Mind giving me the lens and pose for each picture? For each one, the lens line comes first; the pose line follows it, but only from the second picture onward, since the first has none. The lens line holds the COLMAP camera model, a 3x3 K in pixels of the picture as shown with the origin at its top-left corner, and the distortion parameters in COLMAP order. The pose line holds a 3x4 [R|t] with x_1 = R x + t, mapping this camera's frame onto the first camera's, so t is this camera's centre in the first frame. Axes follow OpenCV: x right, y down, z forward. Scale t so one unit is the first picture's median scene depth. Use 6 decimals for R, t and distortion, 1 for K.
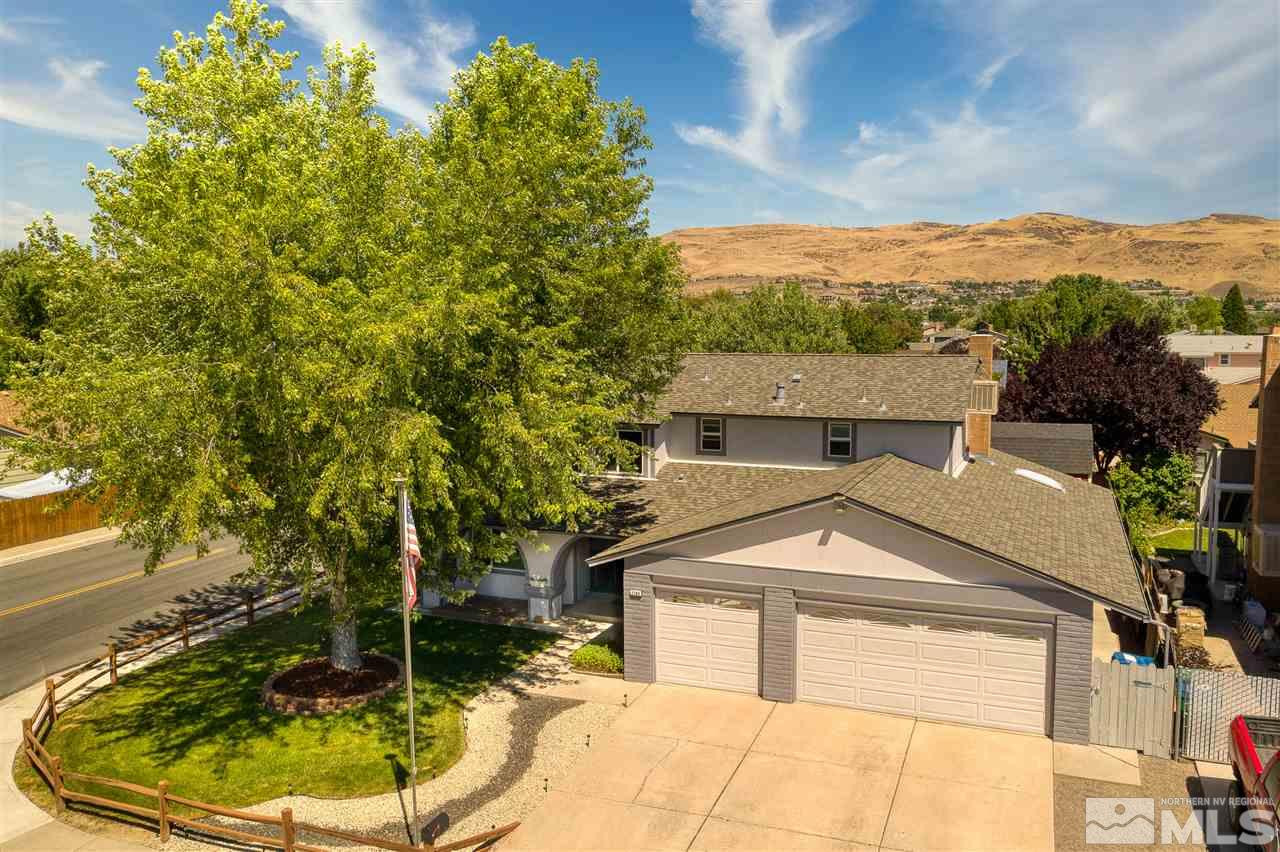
lens RADIAL K [[1010.9, 0, 640.0], [0, 1010.9, 426.0], [0, 0, 1]] dist [-0.005193, 0.000519]
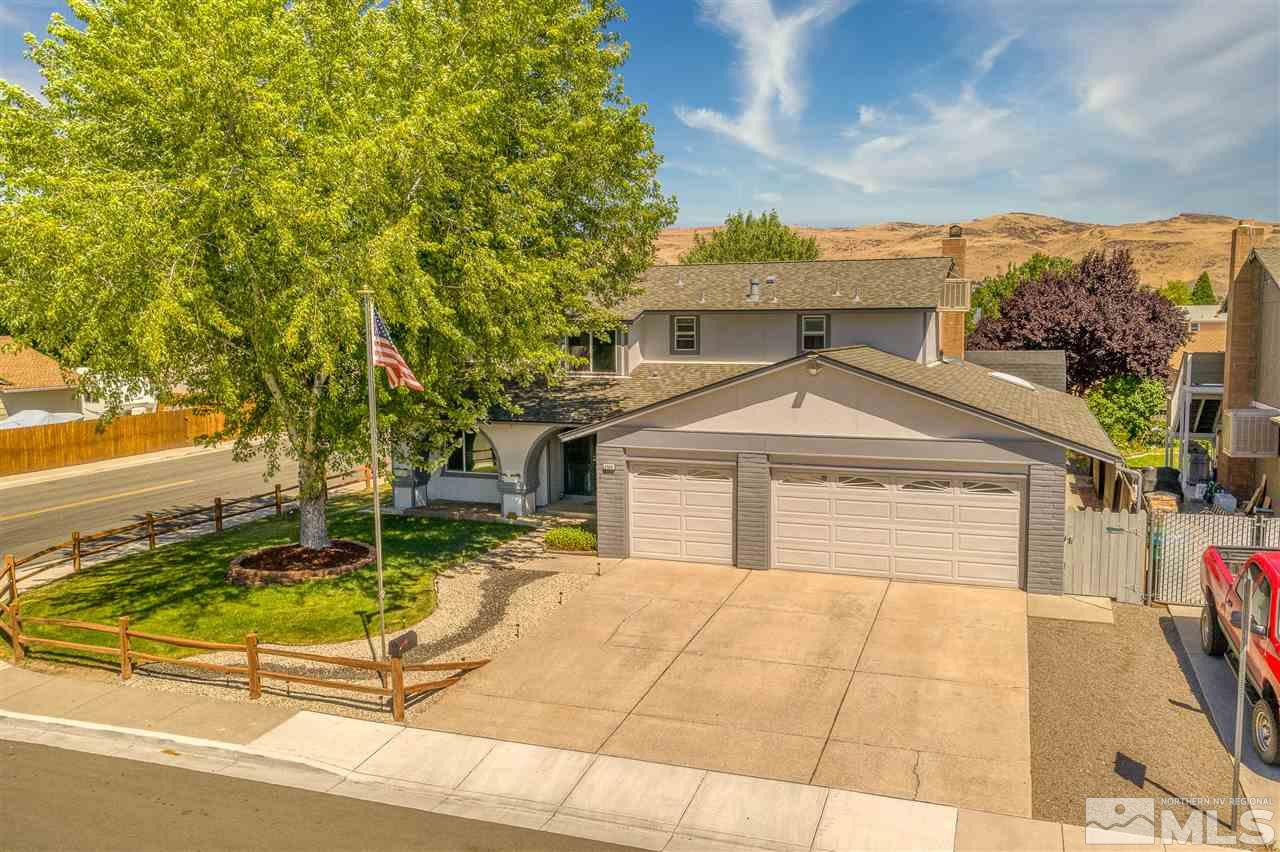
lens RADIAL K [[1010.9, 0, 640.0], [0, 1010.9, 426.0], [0, 0, 1]] dist [-0.005193, 0.000519]
pose [[0.999737, -0.004367, 0.022507, 0.004316], [0.004374, 0.999990, -0.000259, 0.131705], [-0.022505, 0.000358, 0.999747, 0.008910]]
